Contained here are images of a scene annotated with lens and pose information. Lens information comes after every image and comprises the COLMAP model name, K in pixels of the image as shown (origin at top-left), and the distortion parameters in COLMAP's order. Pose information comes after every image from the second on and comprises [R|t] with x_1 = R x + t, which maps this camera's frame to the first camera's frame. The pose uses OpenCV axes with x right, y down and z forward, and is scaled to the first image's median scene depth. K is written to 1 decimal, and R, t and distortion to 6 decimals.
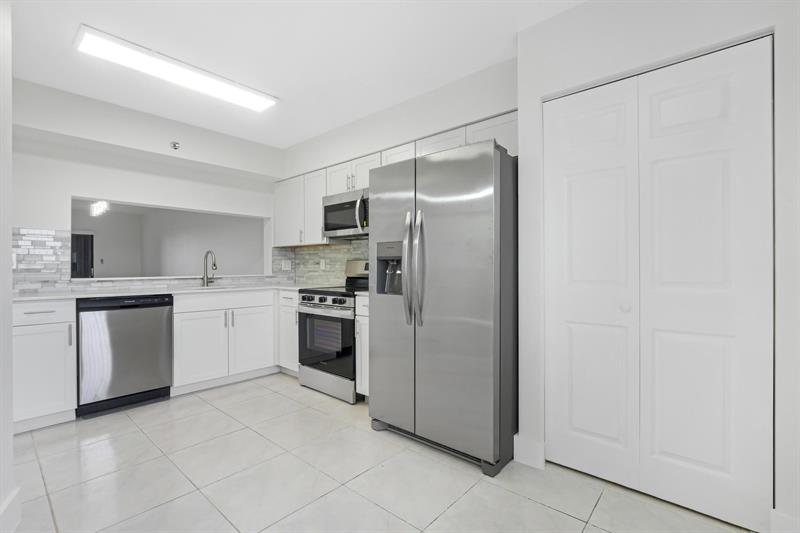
lens RADIAL K [[361.7, 0, 400.0], [0, 361.7, 266.5], [0, 0, 1]] dist [-0.013326, 0.000026]
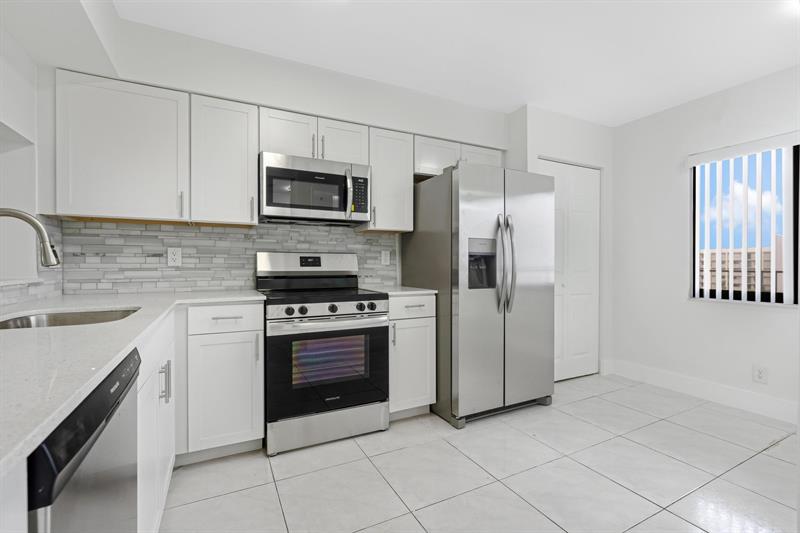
lens RADIAL K [[356.8, 0, 397.6], [0, 356.8, 266.1], [0, 0, 1]] dist [-0.007873, 0.000570]
pose [[0.372314, -0.002176, 0.928104, -0.691763], [-0.004539, 0.999981, 0.004166, 0.005253], [-0.928096, -0.005764, 0.372297, 0.537511]]
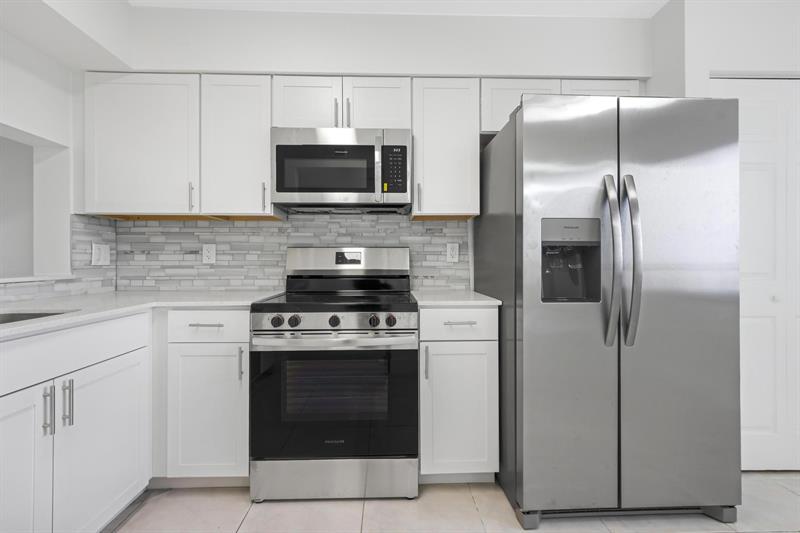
lens RADIAL K [[359.4, 0, 399.5], [0, 359.4, 260.3], [0, 0, 1]] dist [-0.000180, 0.000411]
pose [[0.729009, 0.003352, 0.684496, -0.429861], [-0.002942, 0.999994, -0.001763, 0.004256], [-0.684498, -0.000728, 0.729015, 0.477210]]
